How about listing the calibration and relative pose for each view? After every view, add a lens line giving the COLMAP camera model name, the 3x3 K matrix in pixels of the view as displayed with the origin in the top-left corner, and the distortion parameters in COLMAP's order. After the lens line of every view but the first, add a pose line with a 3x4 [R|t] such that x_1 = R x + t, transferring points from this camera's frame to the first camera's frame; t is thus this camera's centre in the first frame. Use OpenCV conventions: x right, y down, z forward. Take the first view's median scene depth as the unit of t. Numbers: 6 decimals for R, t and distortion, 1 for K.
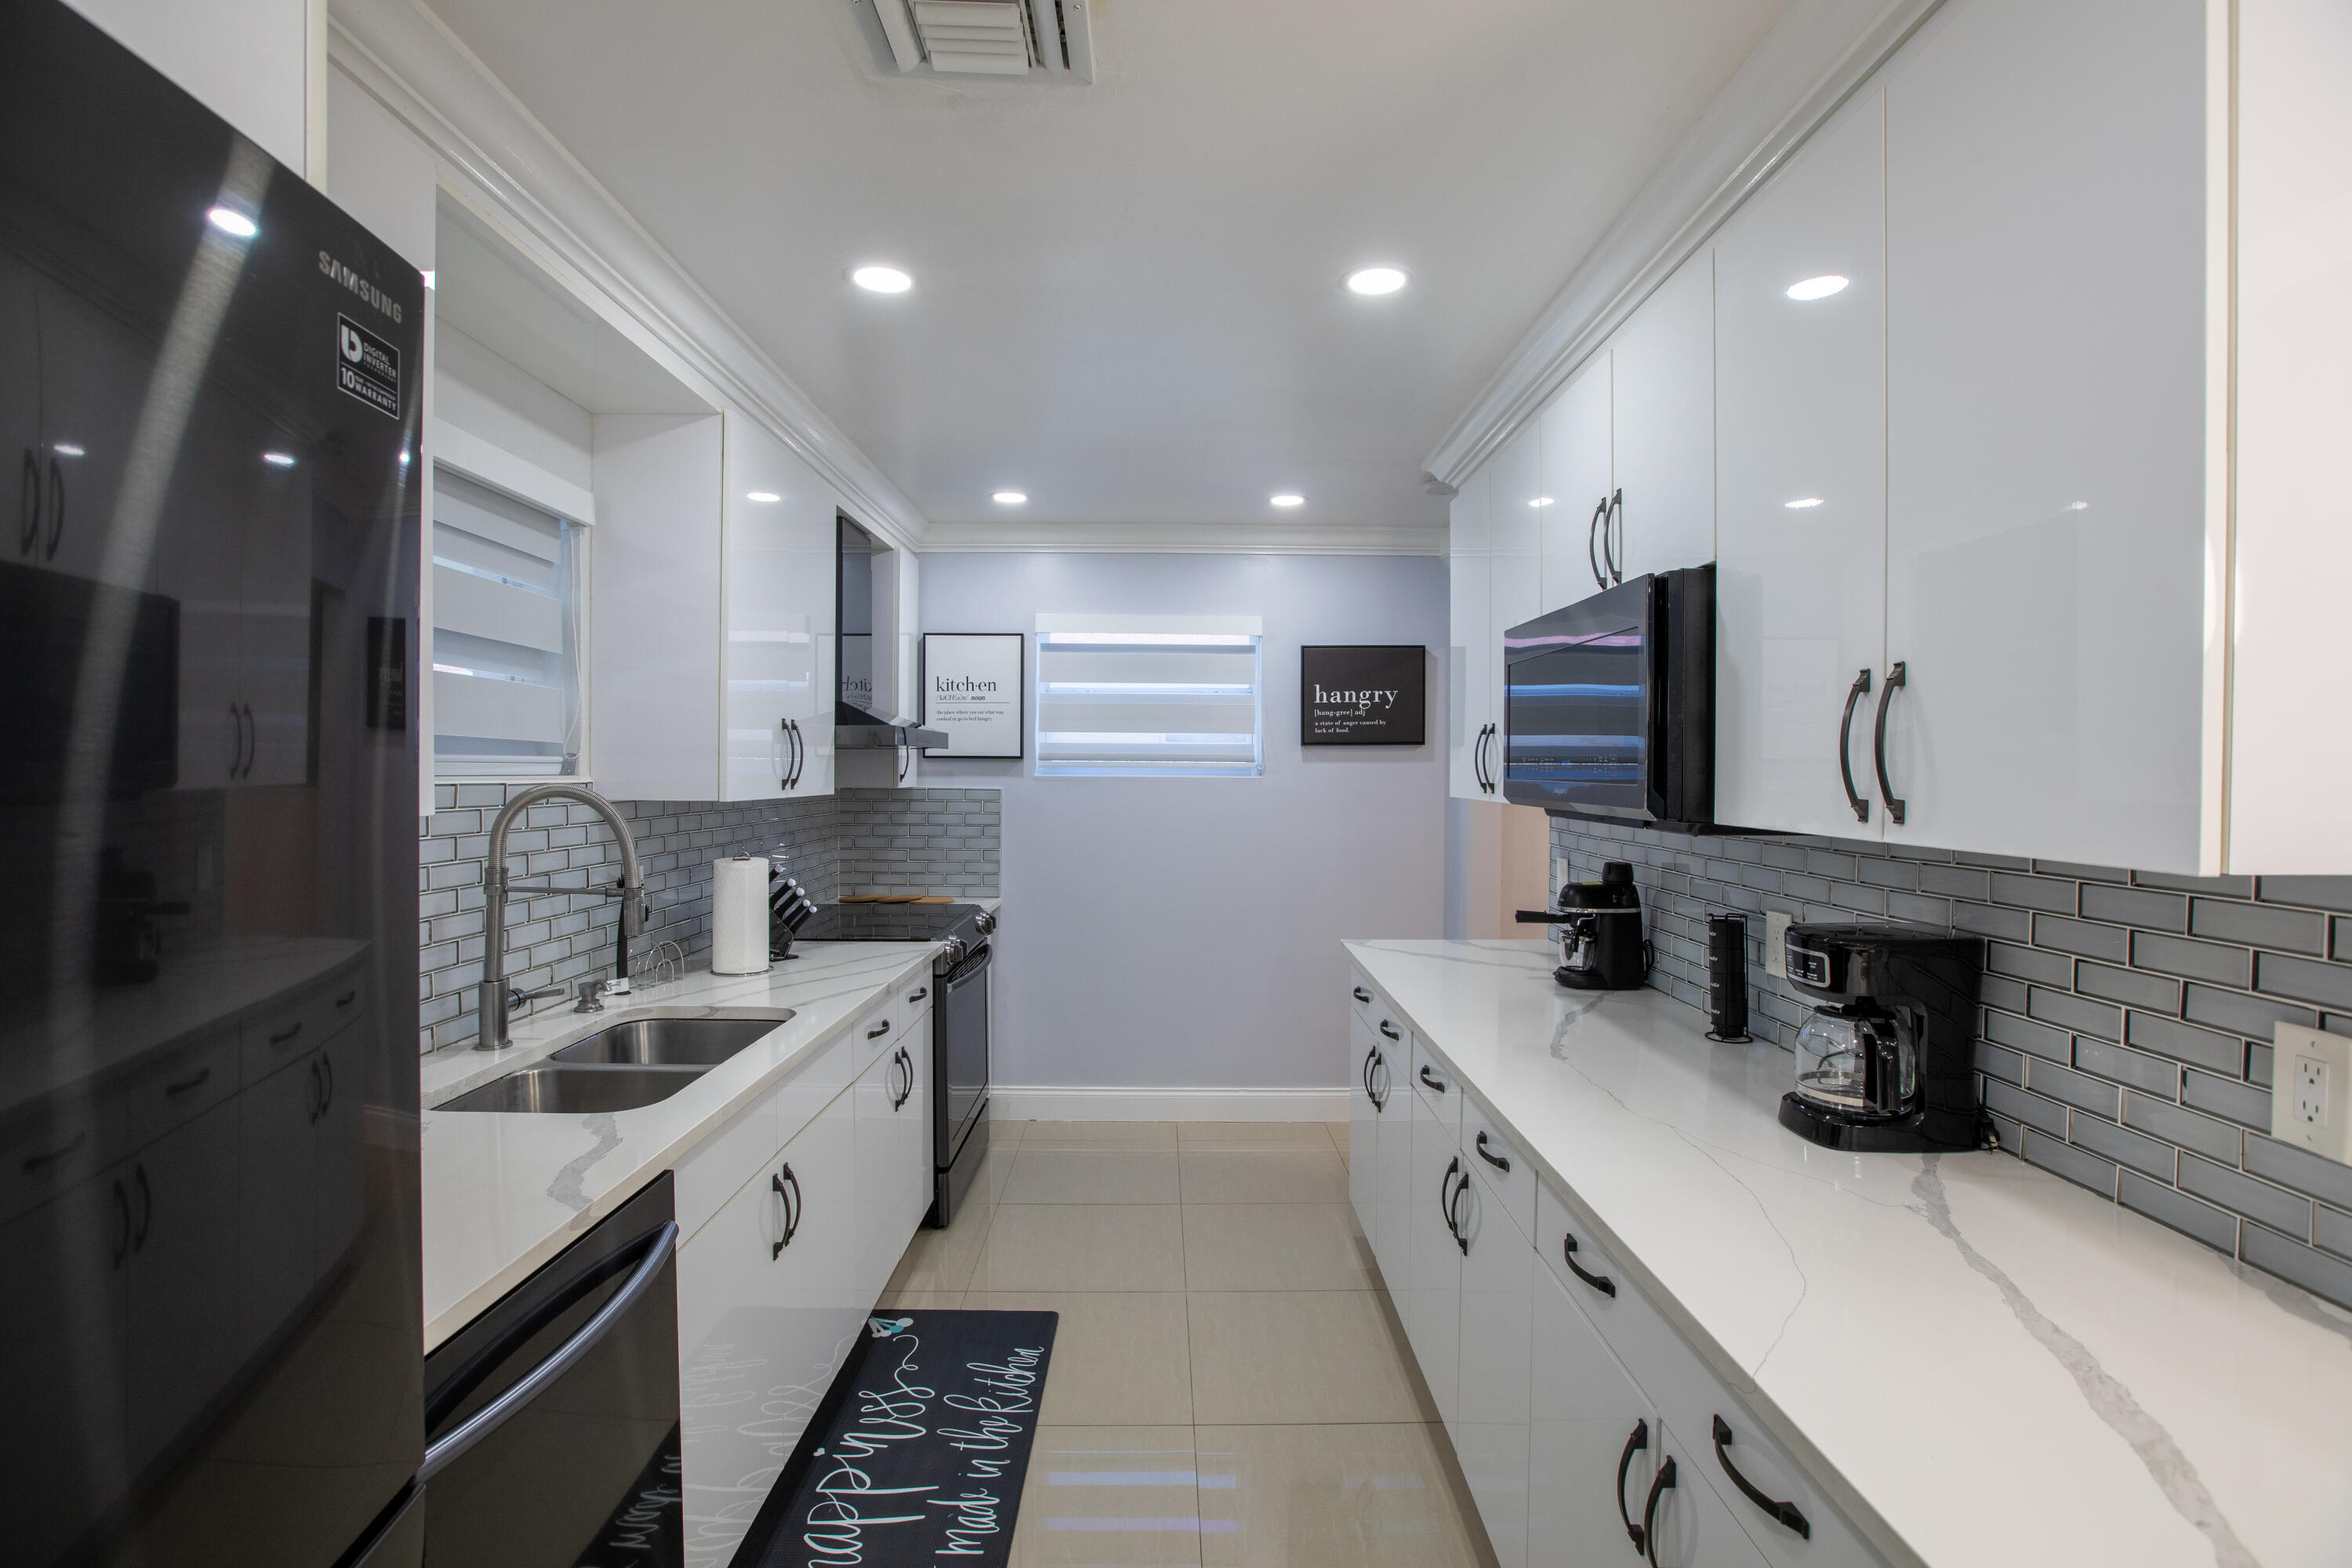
lens RADIAL K [[1071.5, 0, 1171.1], [0, 1071.5, 789.4], [0, 0, 1]] dist [-0.052747, 0.018021]
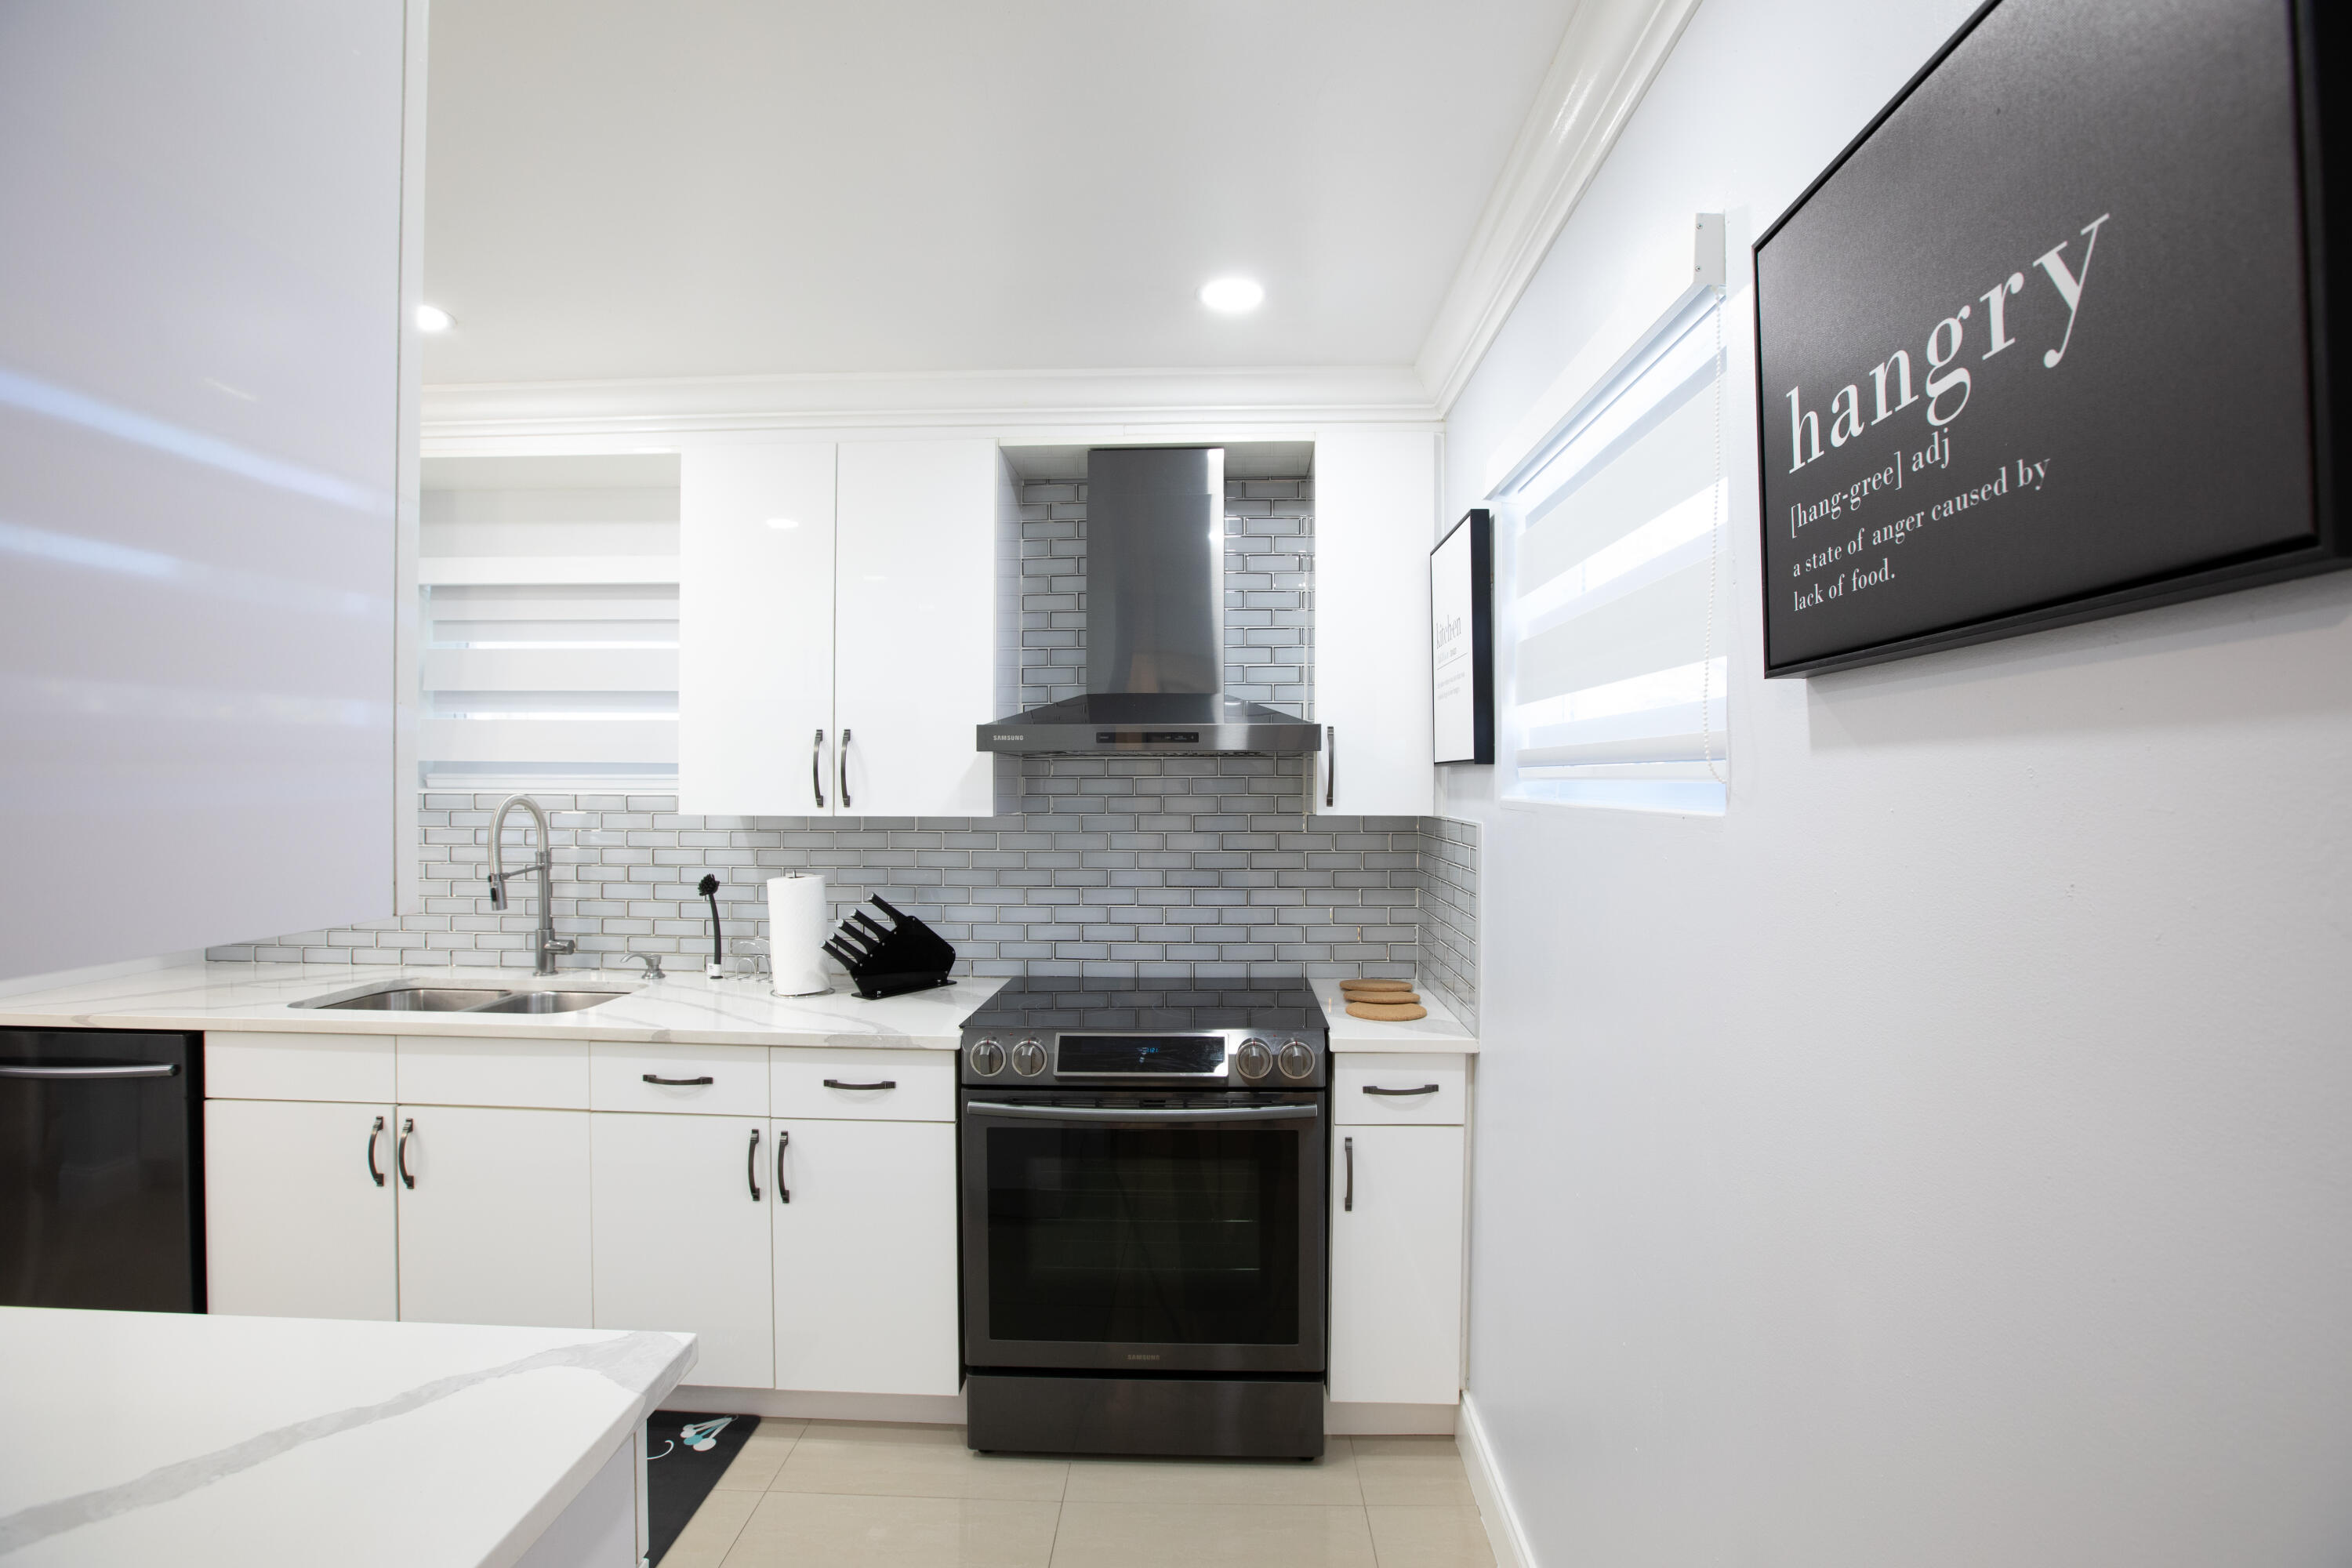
lens RADIAL K [[1071.5, 0, 1183.4], [0, 1071.5, 791.5], [0, 0, 1]] dist [-0.052747, 0.018021]
pose [[-0.045700, 0.004132, -0.998947, 0.569426], [-0.020006, 0.999787, 0.005051, -0.025321], [0.998755, 0.020216, -0.045607, 1.438976]]
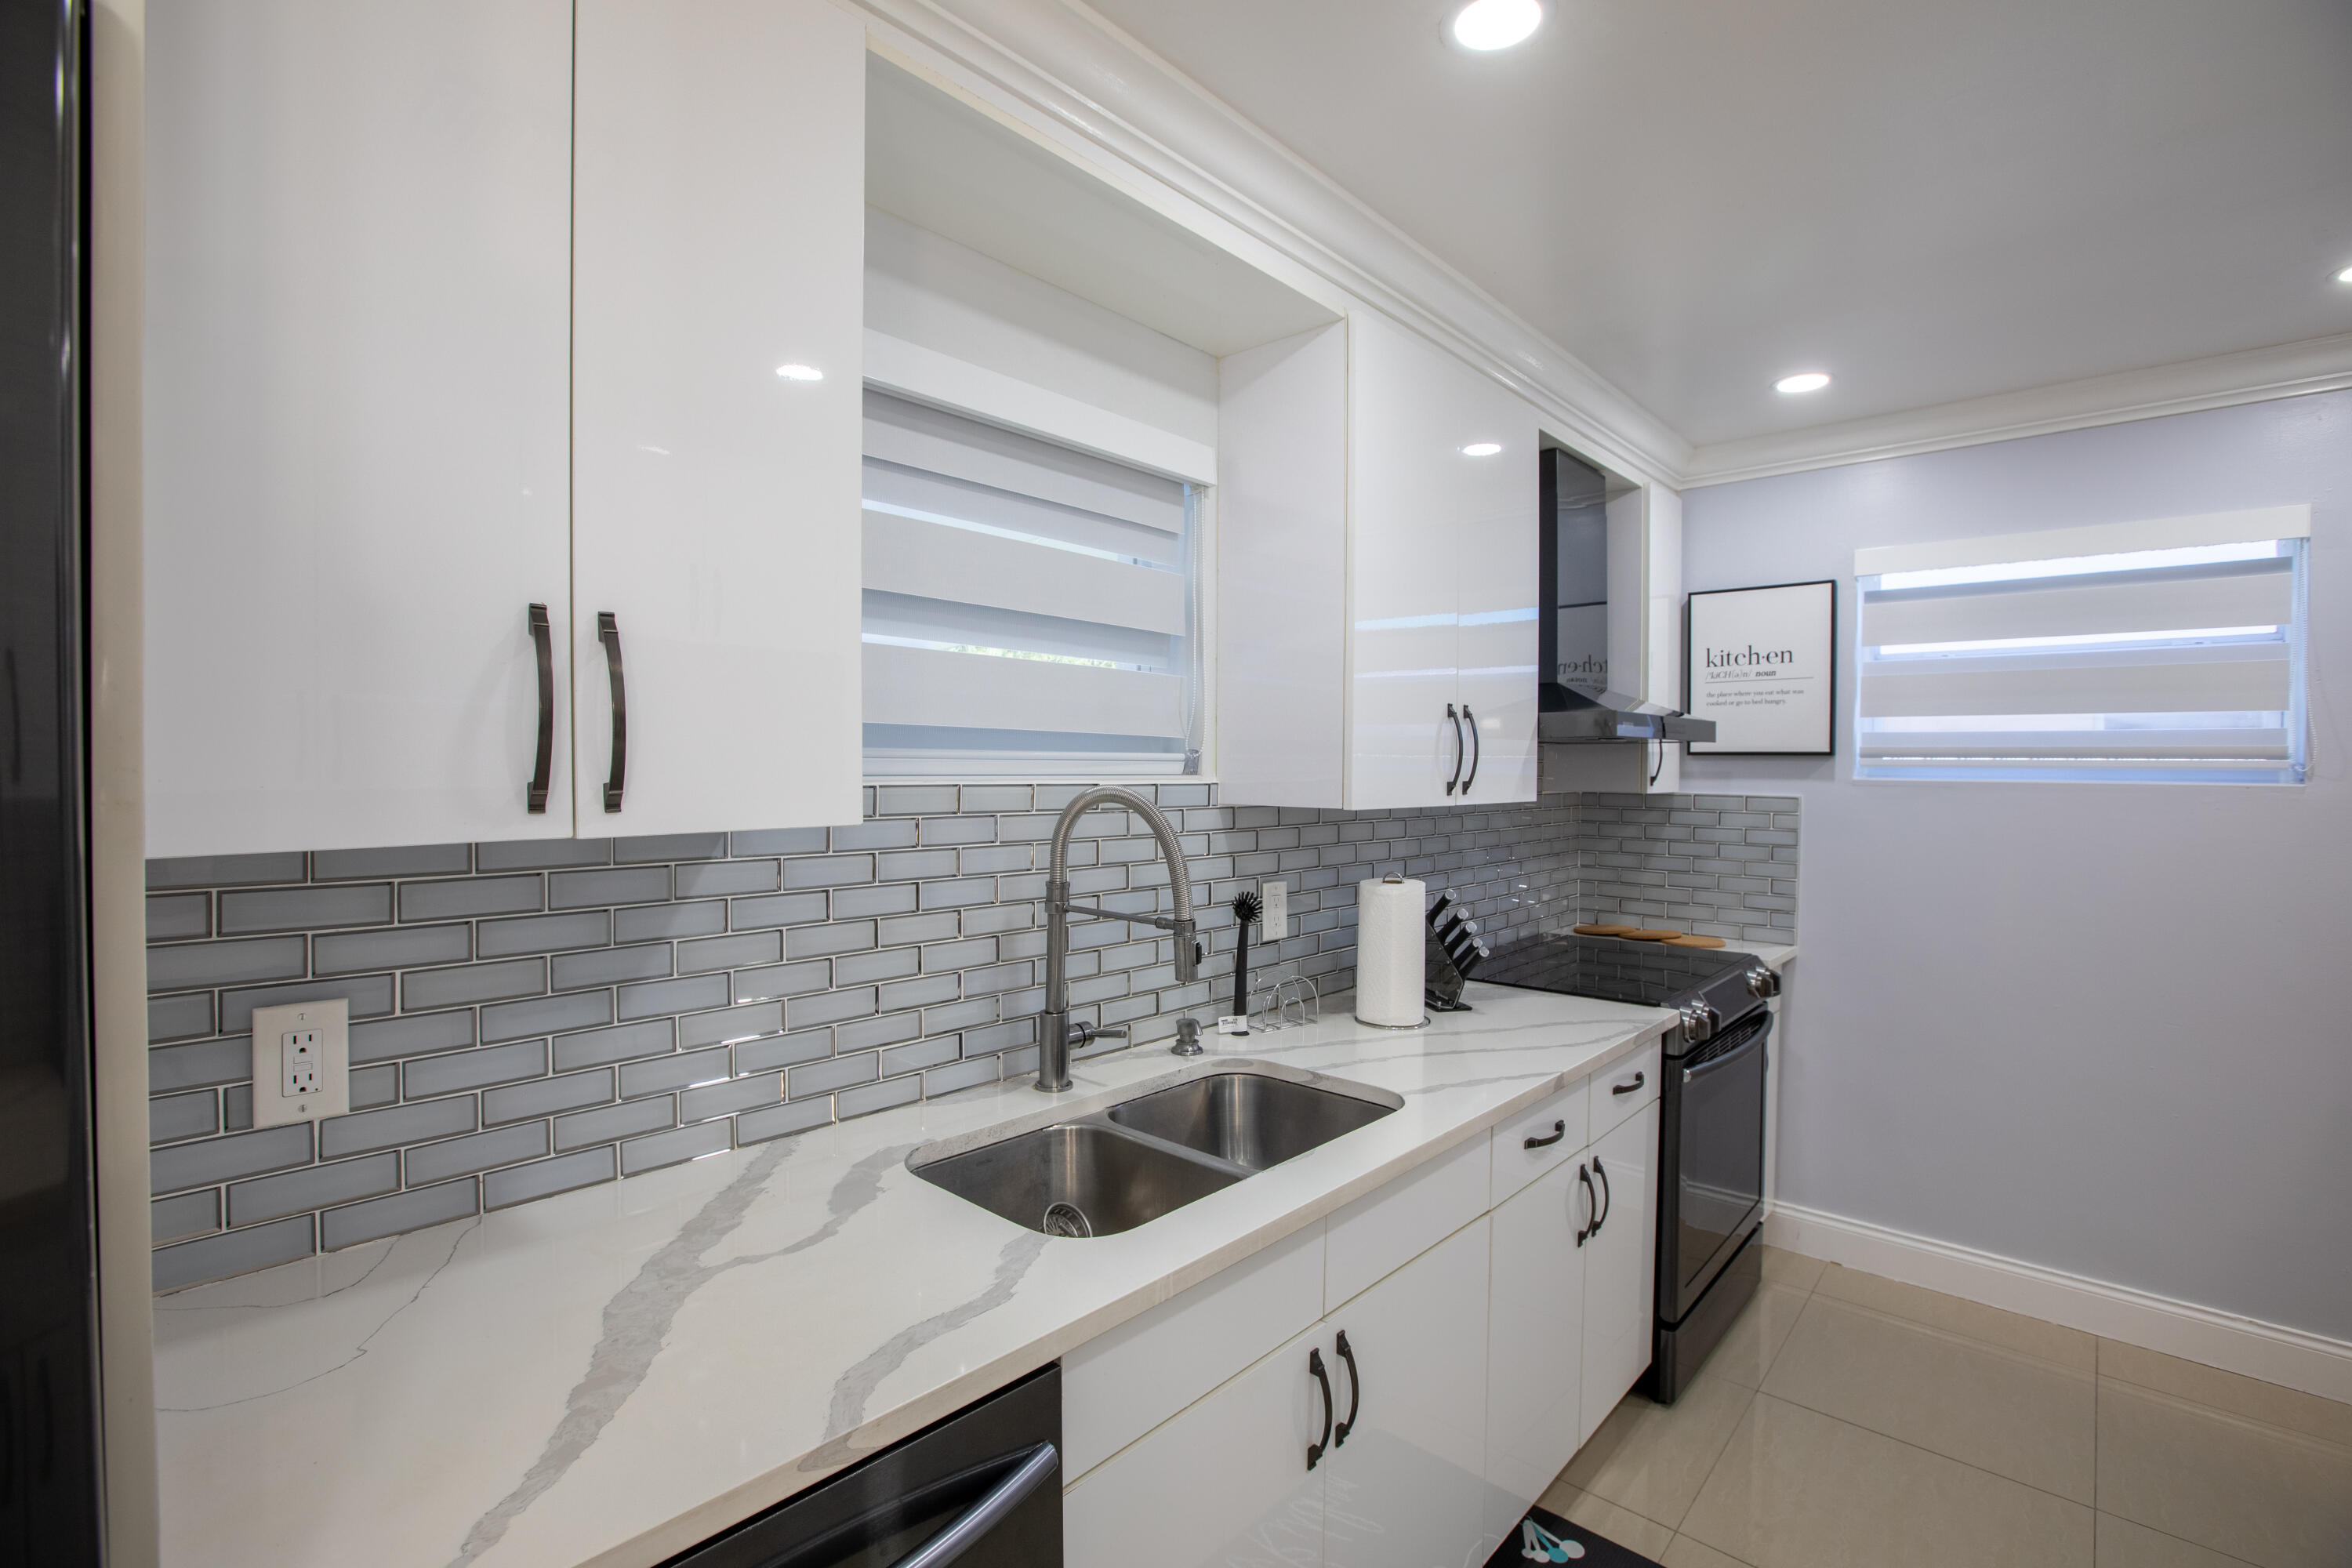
lens RADIAL K [[1071.5, 0, 1177.1], [0, 1071.5, 786.6], [0, 0, 1]] dist [-0.052747, 0.018021]
pose [[0.739601, 0.012135, -0.672937, 0.016363], [-0.014098, 0.999897, 0.002536, -0.005410], [0.672898, 0.007612, 0.739696, 0.305437]]
